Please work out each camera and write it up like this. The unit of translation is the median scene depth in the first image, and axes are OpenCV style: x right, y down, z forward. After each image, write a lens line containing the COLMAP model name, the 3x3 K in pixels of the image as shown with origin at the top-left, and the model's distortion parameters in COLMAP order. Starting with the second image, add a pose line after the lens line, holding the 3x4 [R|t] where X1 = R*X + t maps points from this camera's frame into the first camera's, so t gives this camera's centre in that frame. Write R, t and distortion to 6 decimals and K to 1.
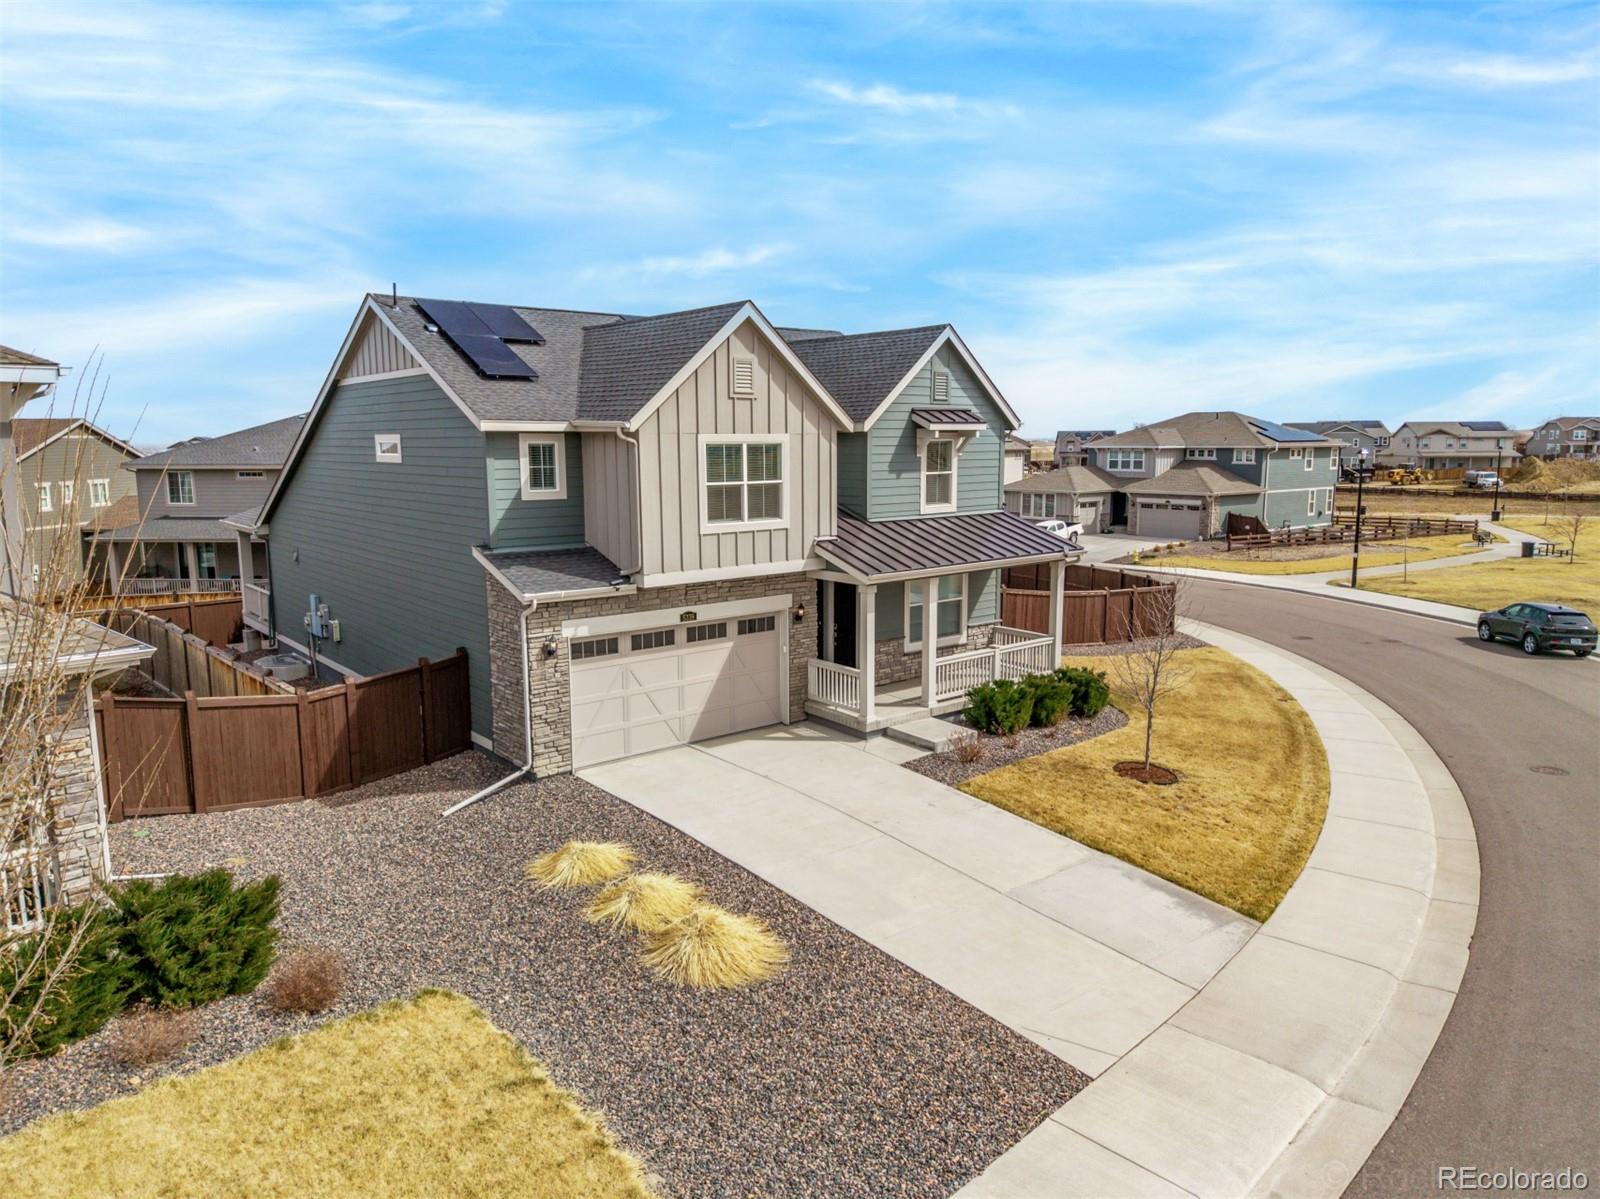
lens RADIAL K [[1069.6, 0, 800.0], [0, 1069.6, 599.5], [0, 0, 1]] dist [0.038079, -0.047711]
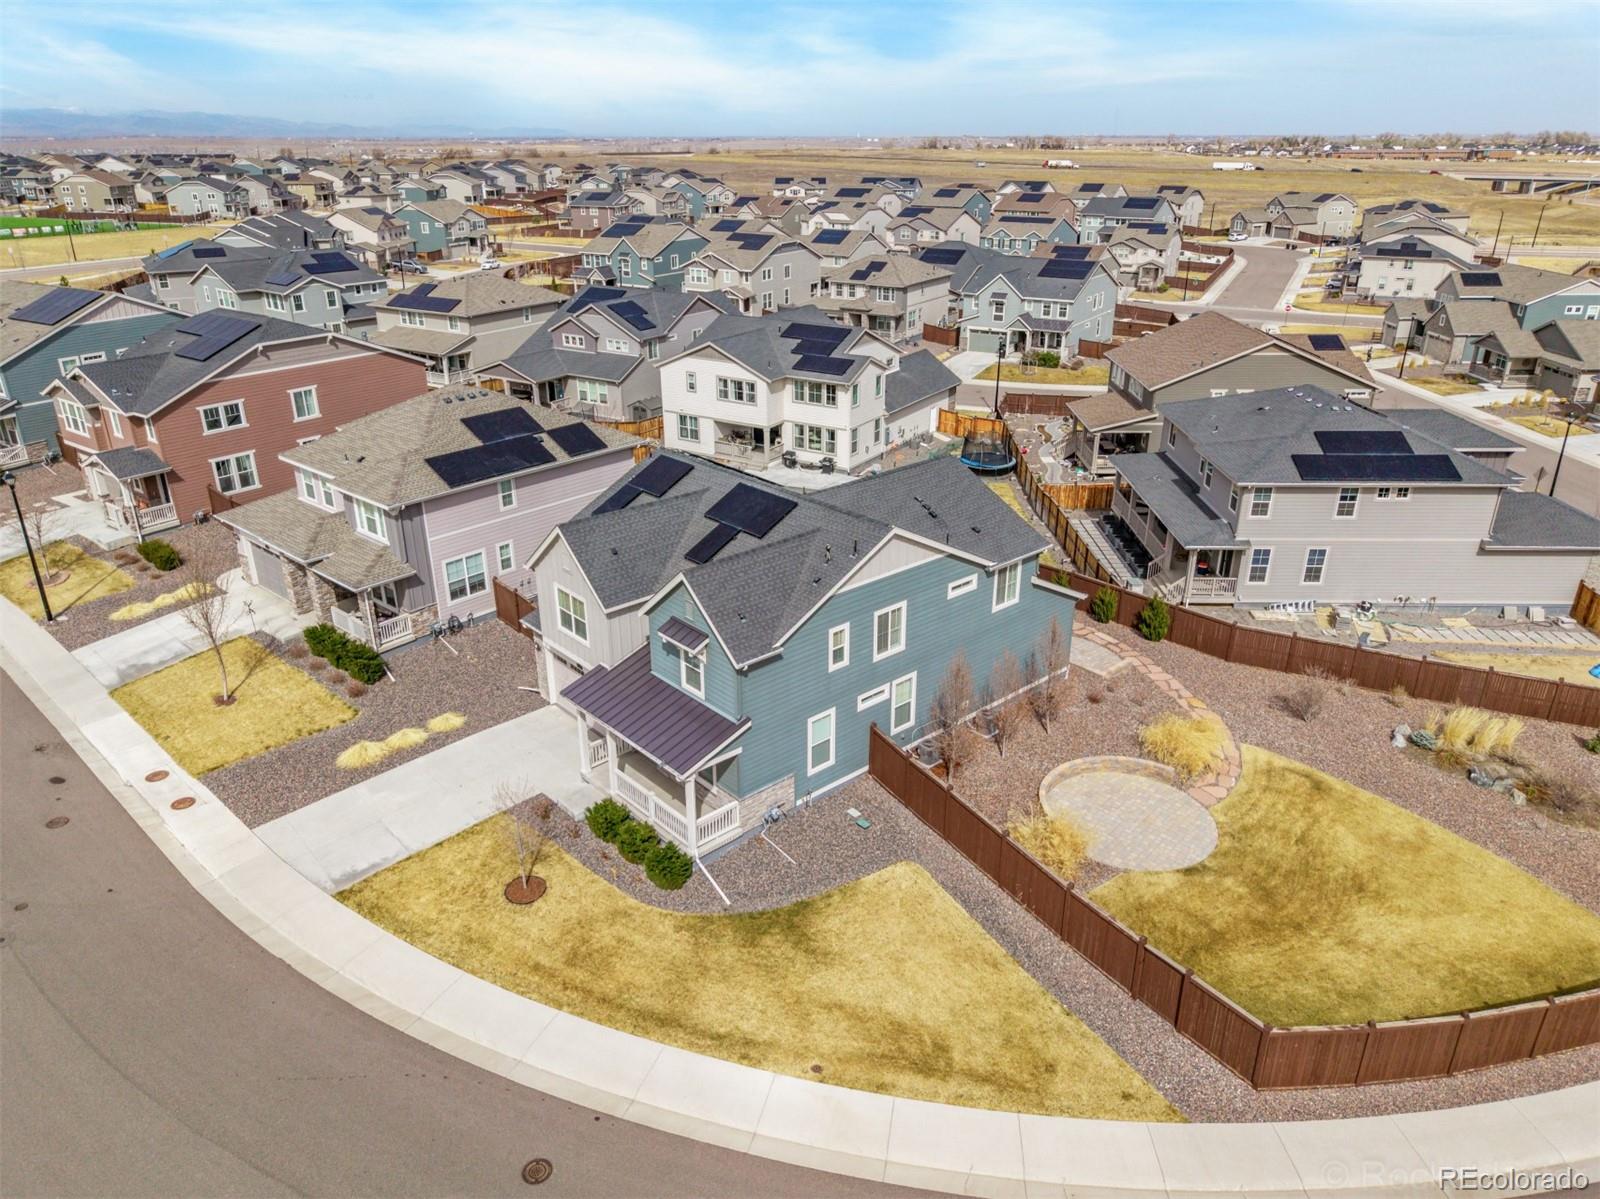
lens RADIAL K [[1069.6, 0, 800.0], [0, 1069.6, 599.5], [0, 0, 1]] dist [0.038079, -0.047711]
pose [[0.039416, 0.399056, -0.916079, 1.590078], [-0.152232, 0.908487, 0.389199, -0.884466], [0.987558, 0.124116, 0.096558, 1.183588]]
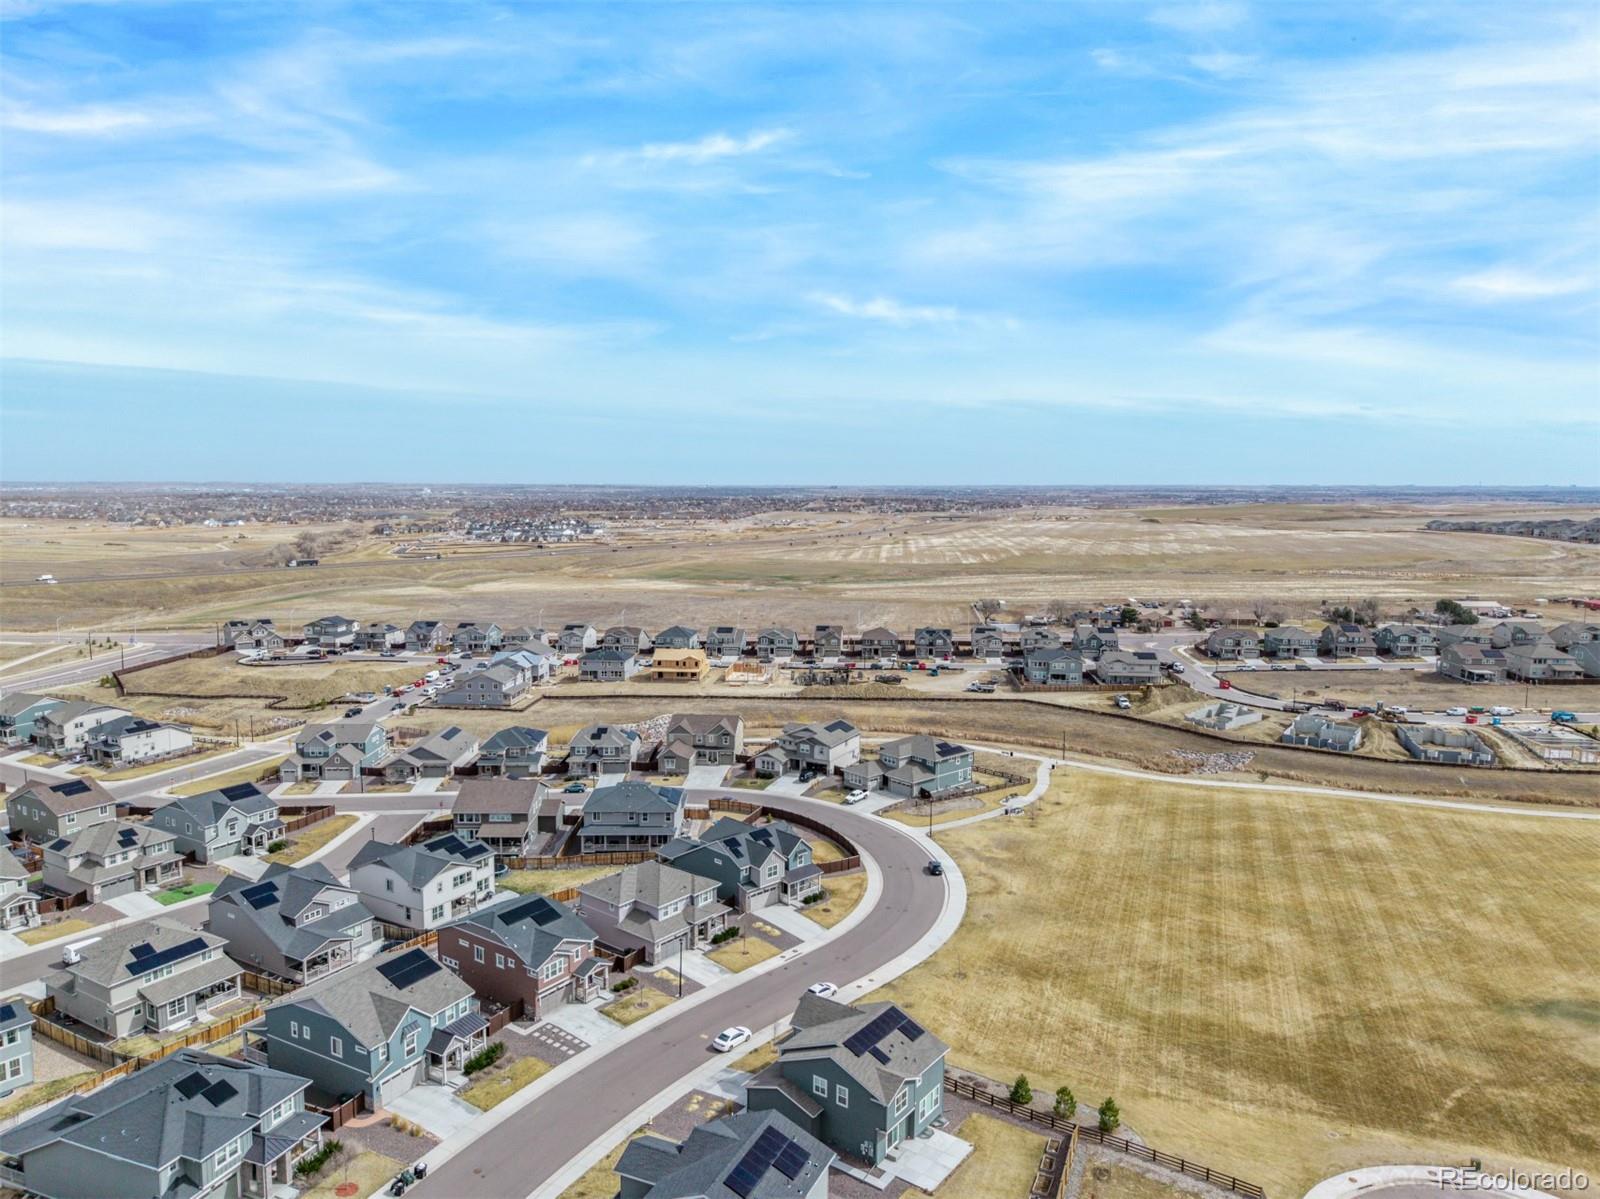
lens RADIAL K [[1069.6, 0, 800.0], [0, 1069.6, 599.5], [0, 0, 1]] dist [0.038079, -0.047711]
pose [[0.997770, 0.006873, 0.066392, -0.362755], [-0.004640, 0.999421, -0.033721, -1.723652], [-0.066585, 0.033338, 0.997224, -6.405389]]
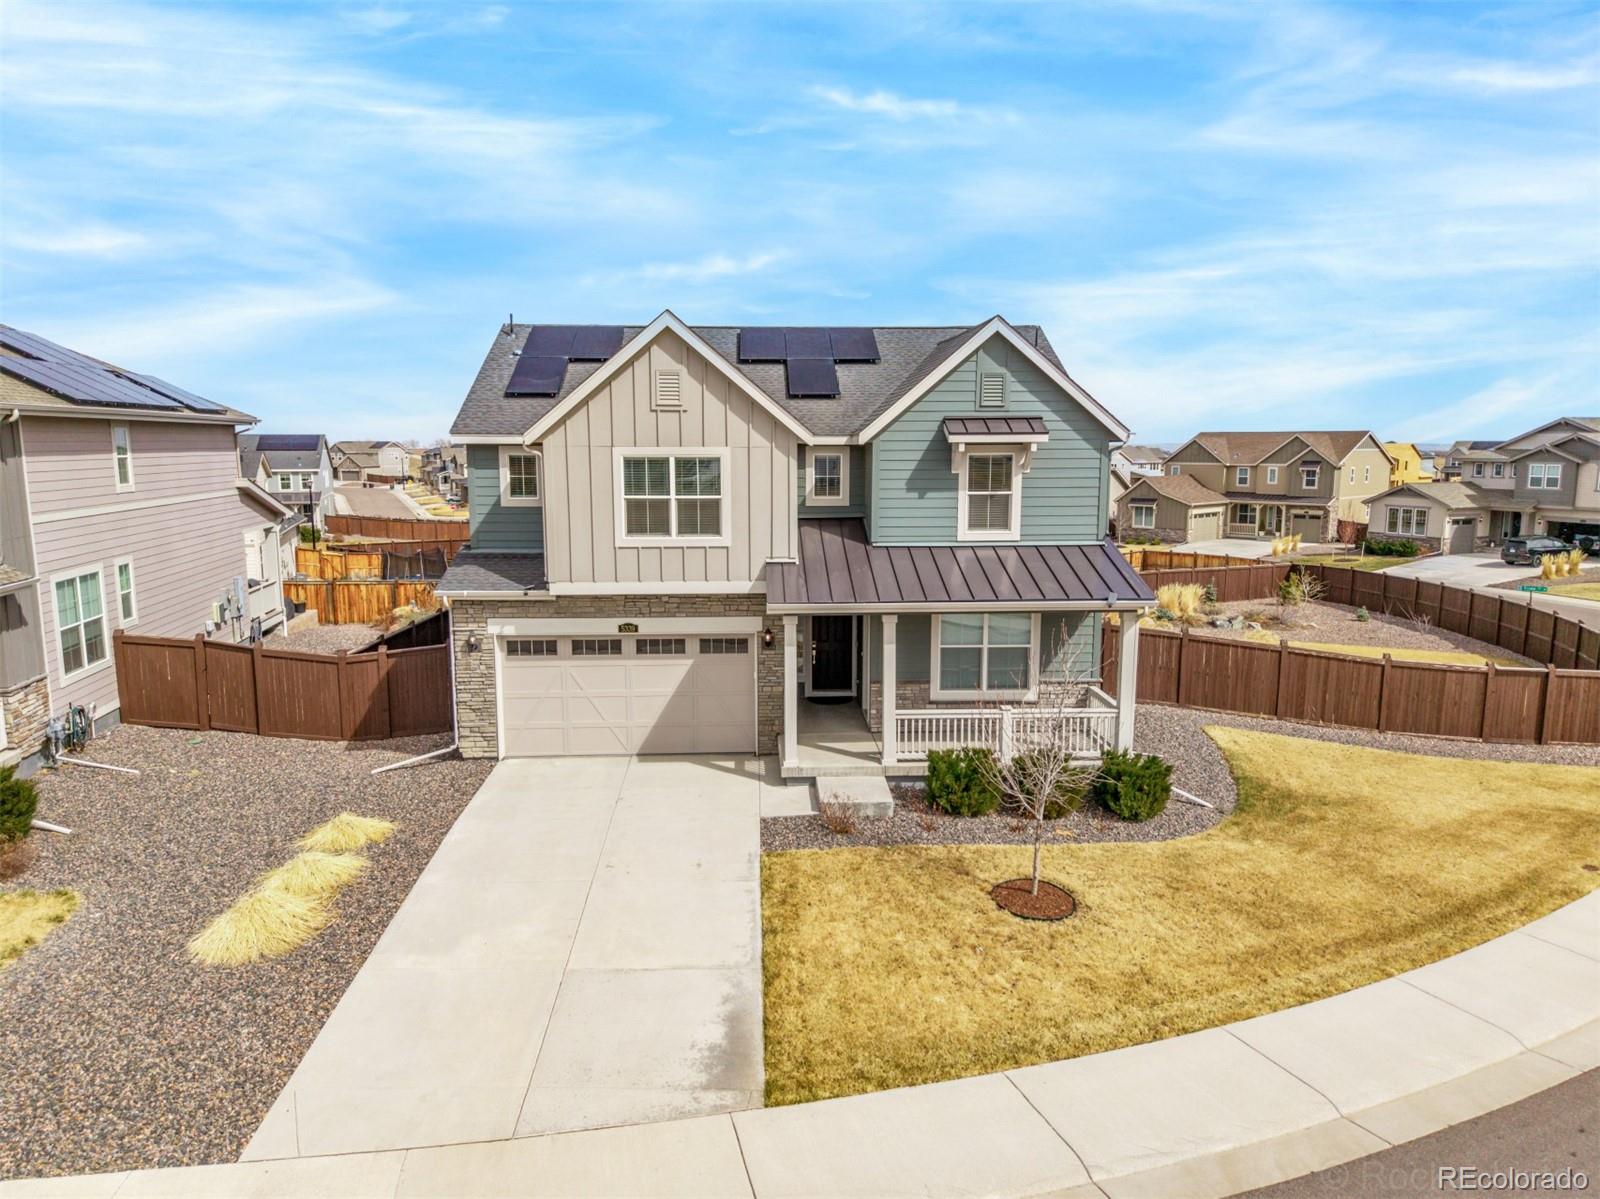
lens RADIAL K [[1069.6, 0, 800.0], [0, 1069.6, 599.5], [0, 0, 1]] dist [0.038079, -0.047711]
pose [[0.796355, 0.091127, -0.597926, 0.621406], [-0.092532, 0.995303, 0.028449, -0.054213], [0.597710, 0.032671, 0.801046, 0.289737]]
